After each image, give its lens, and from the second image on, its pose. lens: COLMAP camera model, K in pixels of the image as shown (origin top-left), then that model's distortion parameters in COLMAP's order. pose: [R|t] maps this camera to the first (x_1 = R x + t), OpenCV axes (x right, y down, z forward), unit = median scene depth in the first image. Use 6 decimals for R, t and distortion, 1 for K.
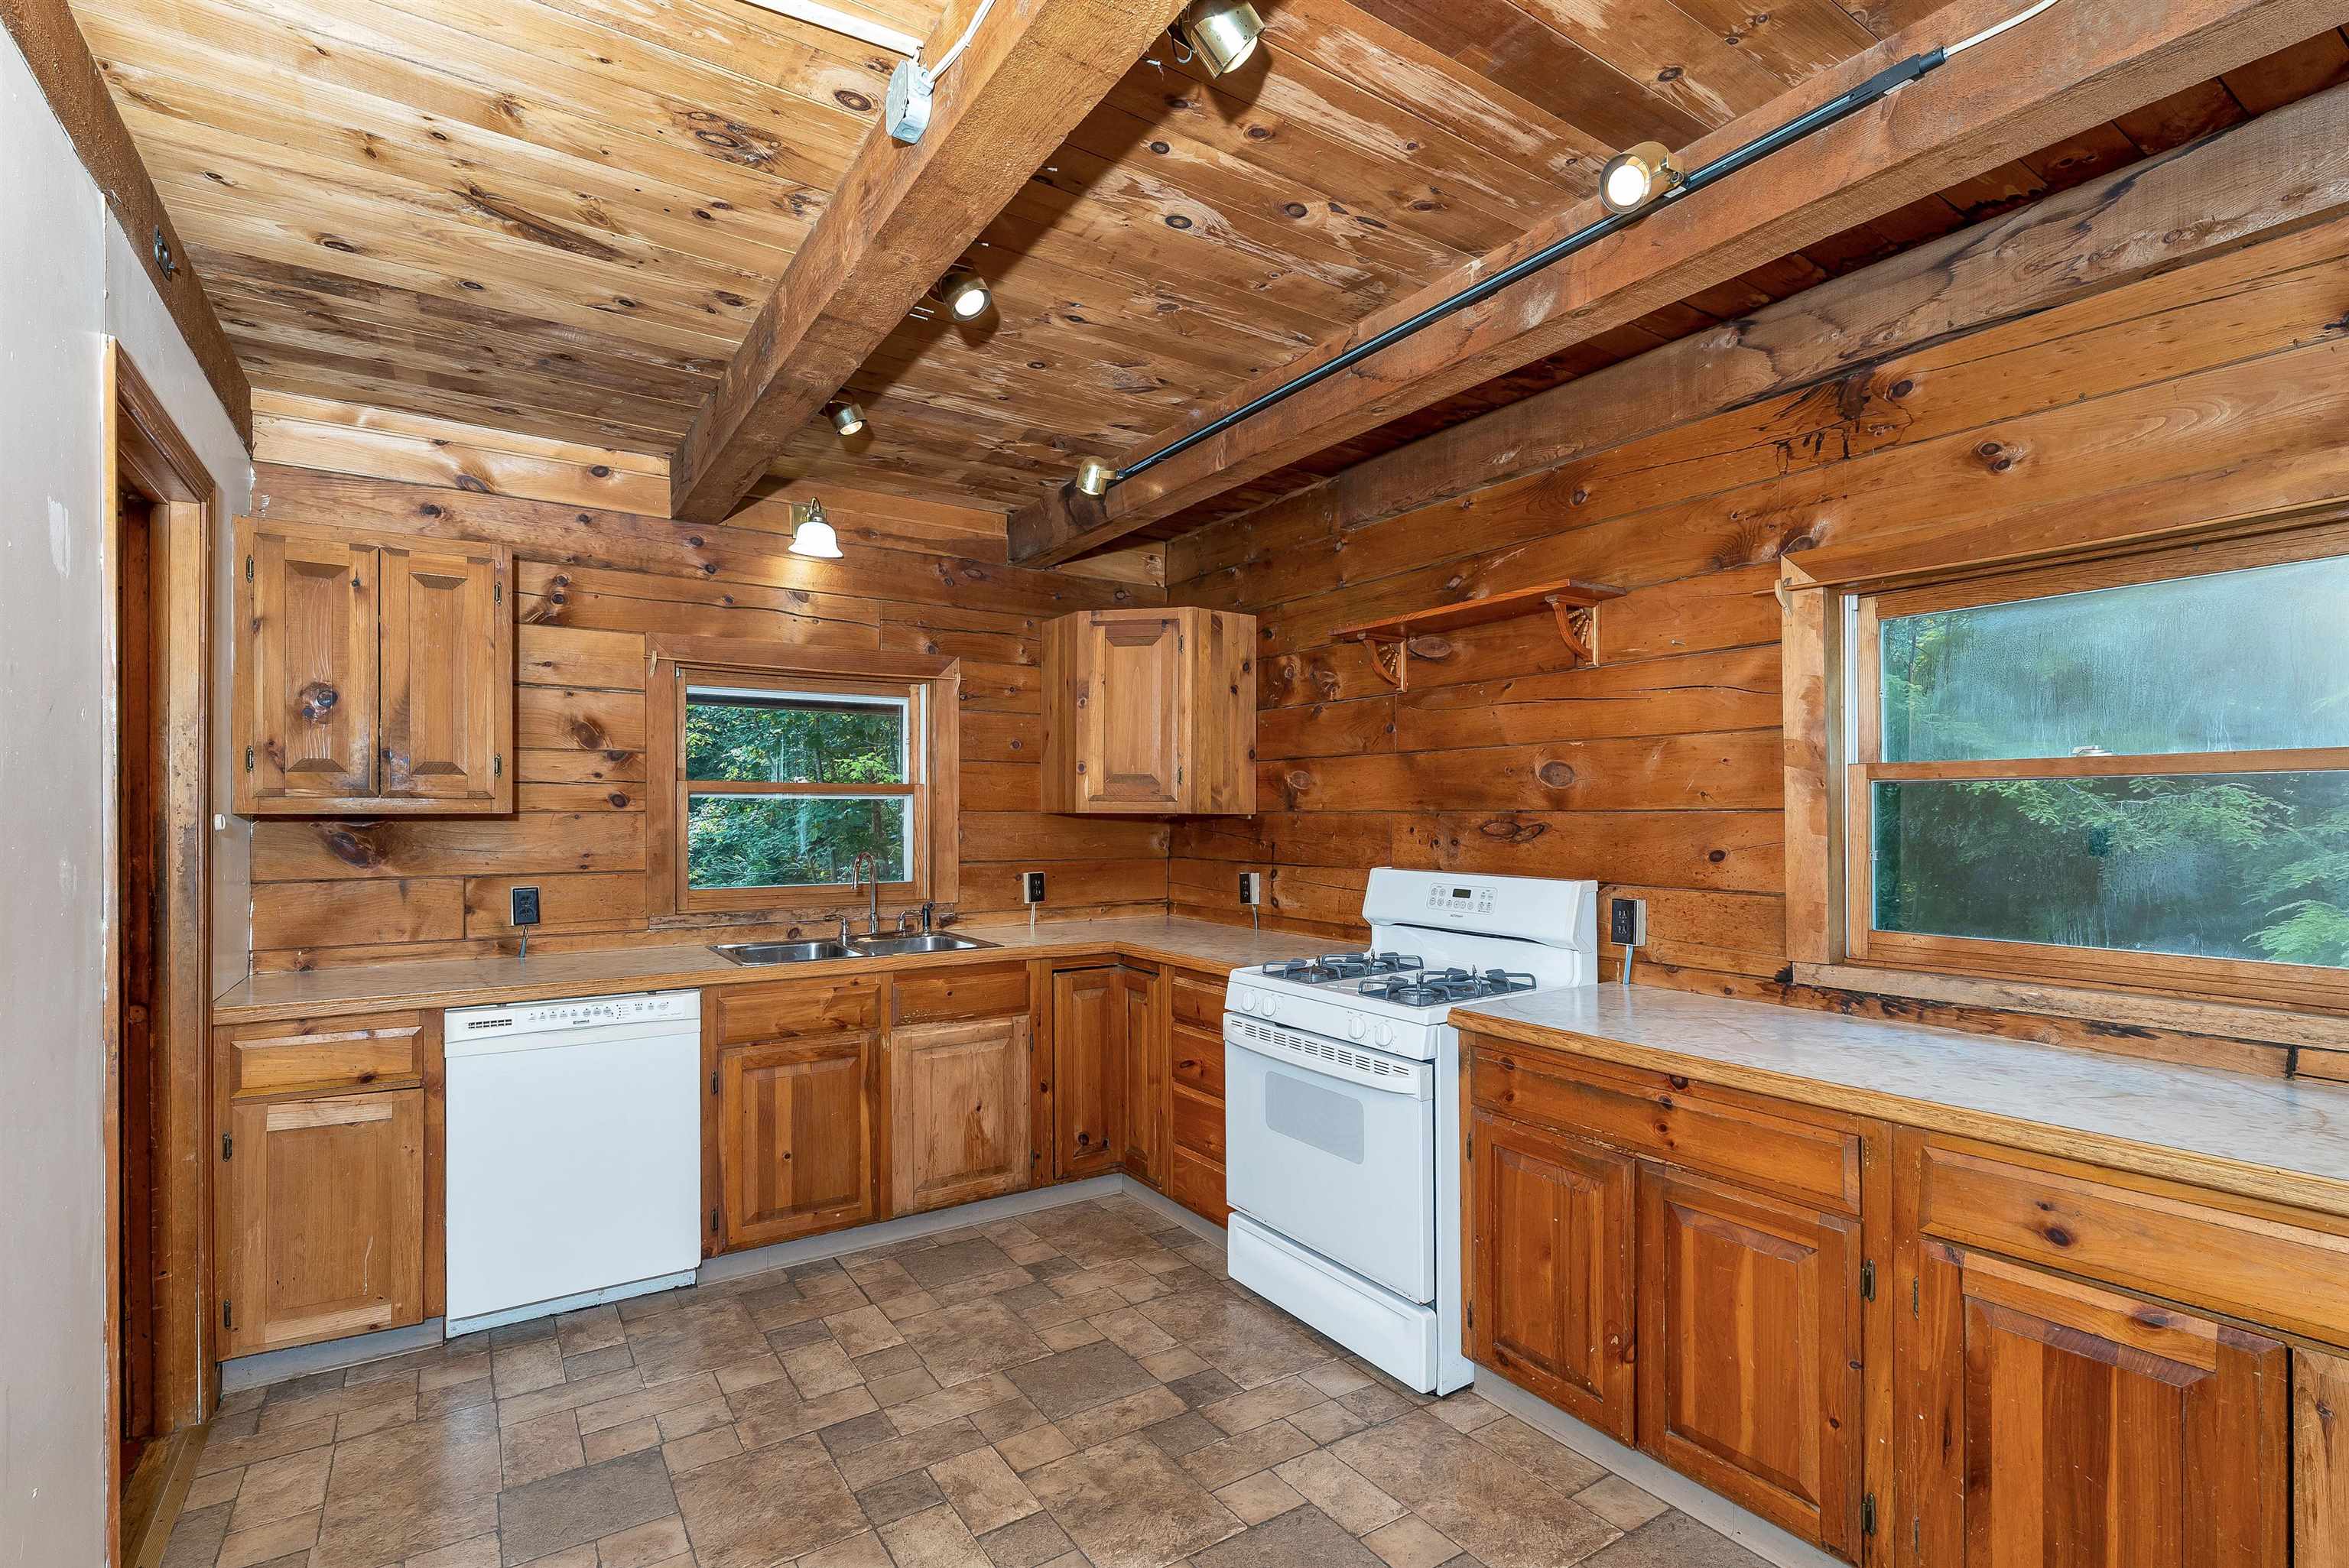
lens RADIAL K [[1090.3, 0, 1173.8], [0, 1090.3, 816.5], [0, 0, 1]] dist [-0.000313, 0.000086]
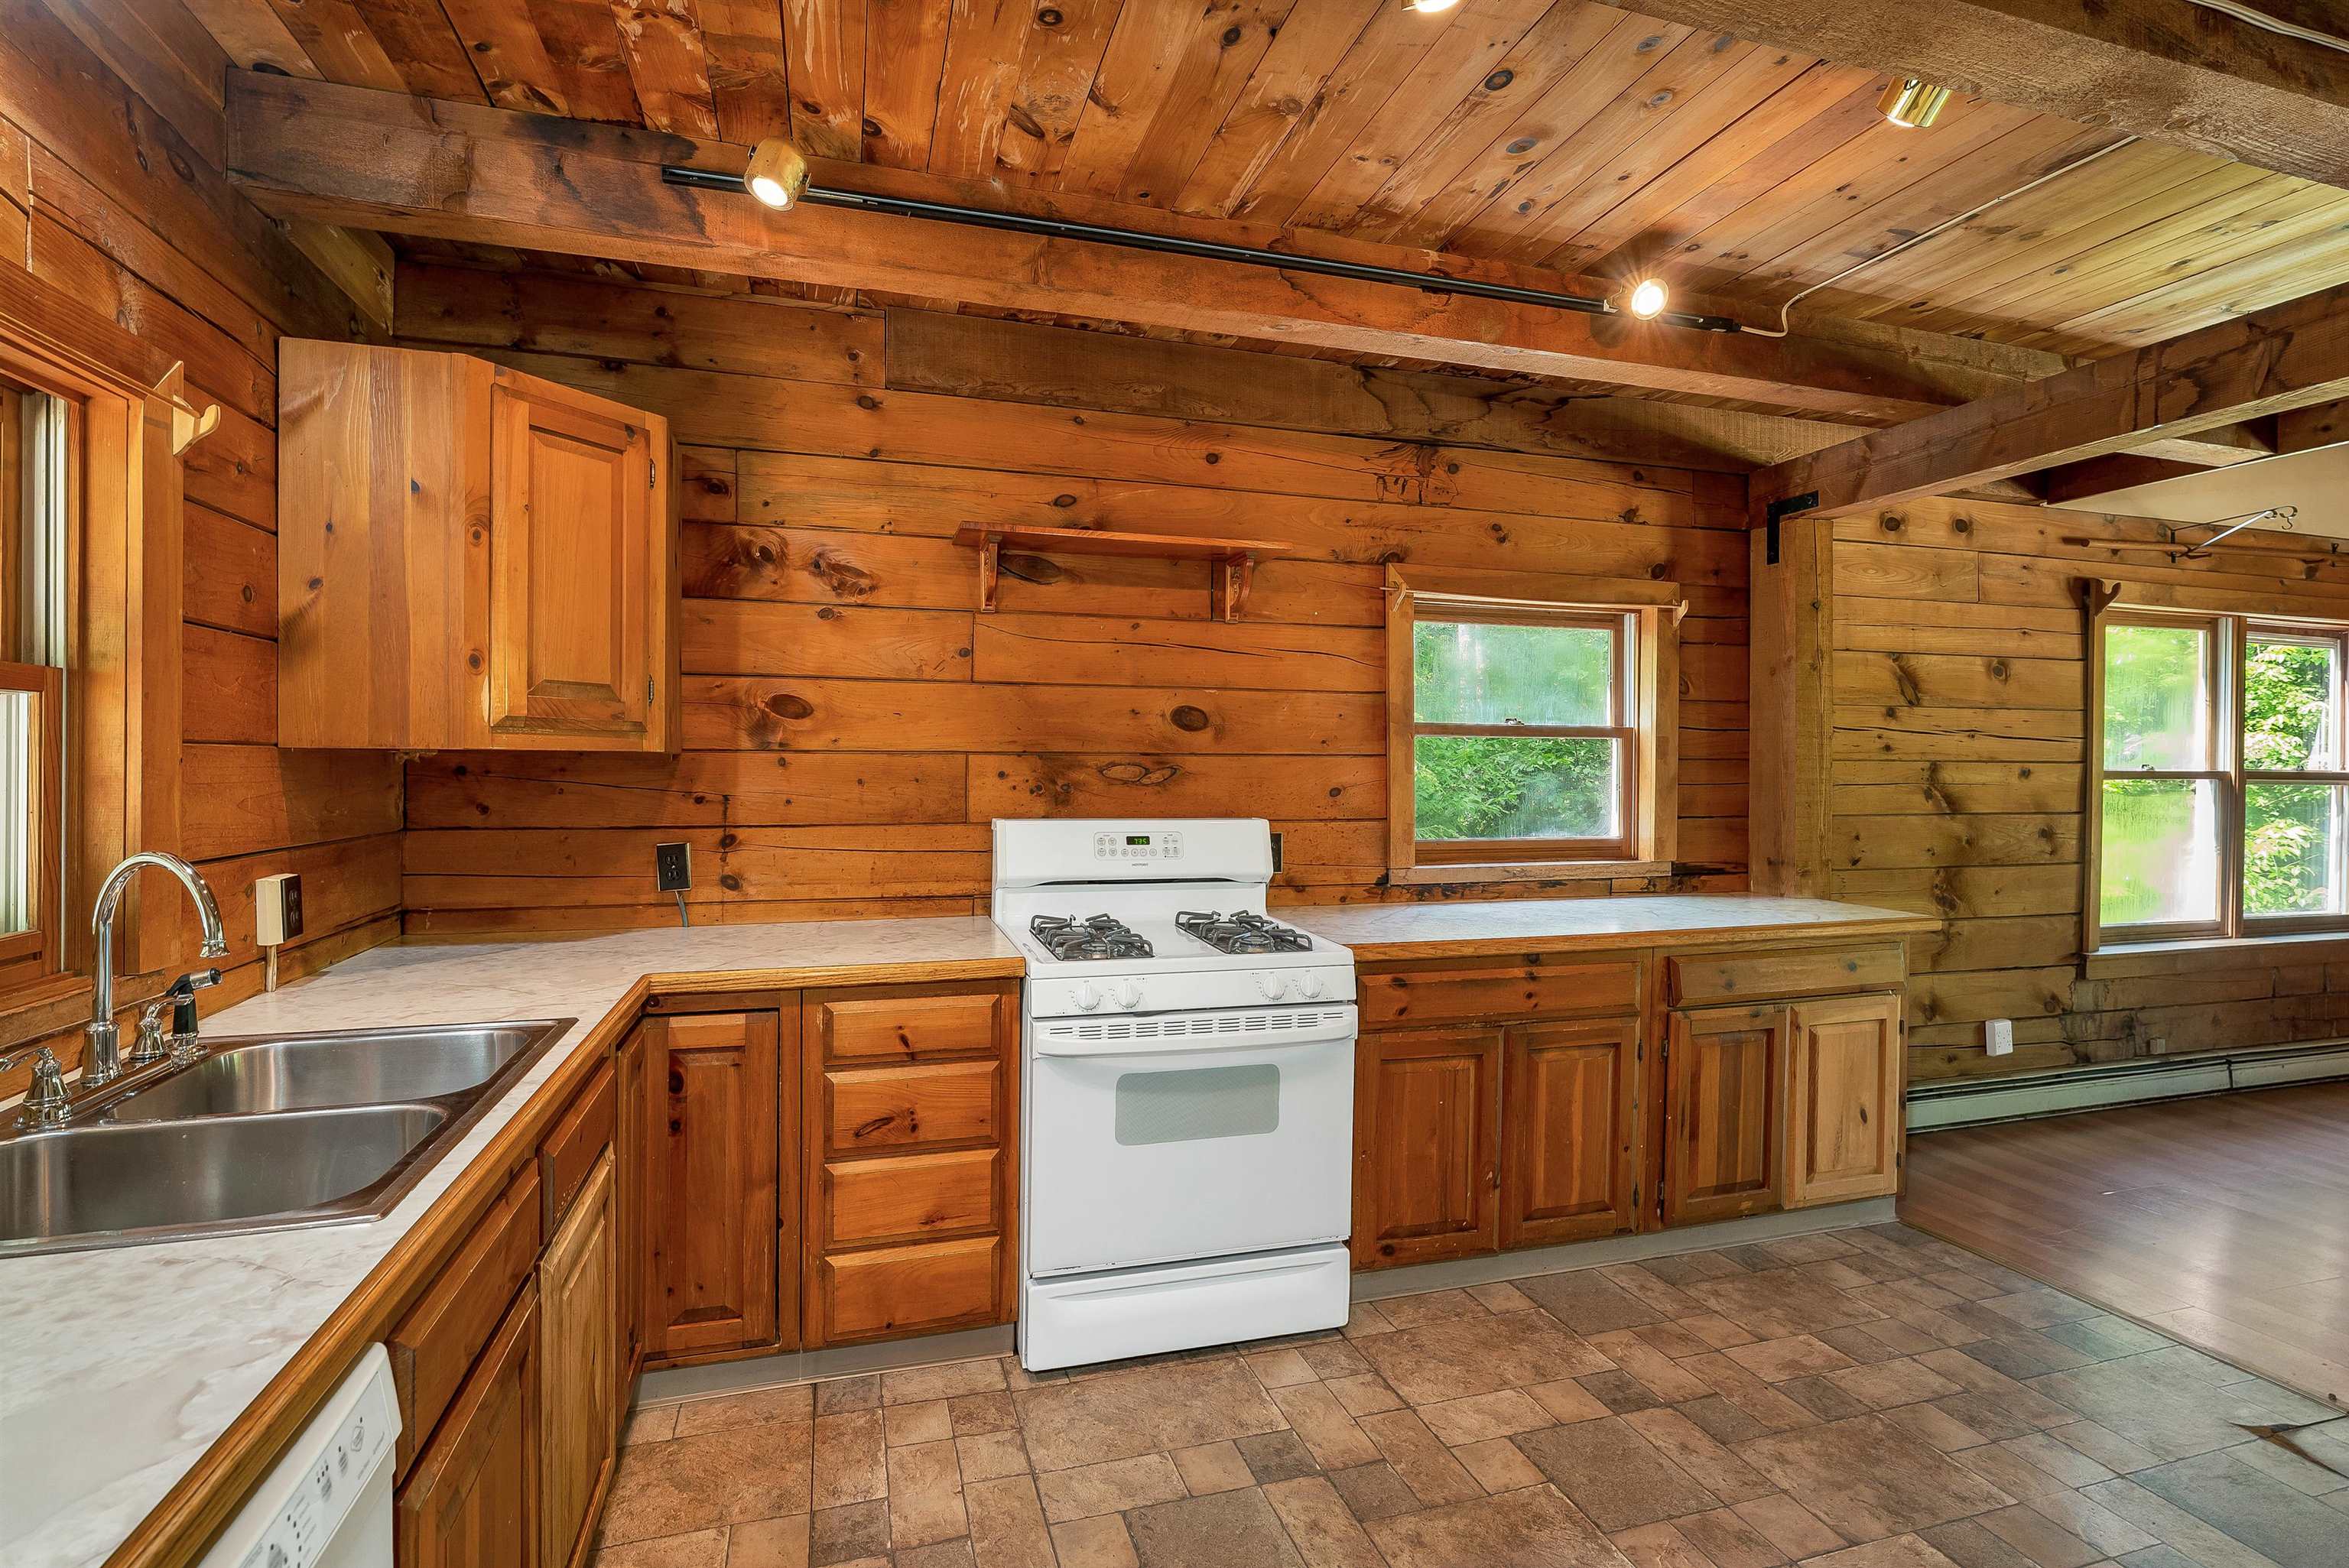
lens RADIAL K [[1119.4, 0, 1180.8], [0, 1119.4, 768.4], [0, 0, 1]] dist [-0.000069, 0.000008]
pose [[0.279269, -0.005478, 0.960197, -0.793924], [-0.005184, 0.999961, 0.007213, 0.000934], [-0.960199, -0.006992, 0.279230, 0.833853]]
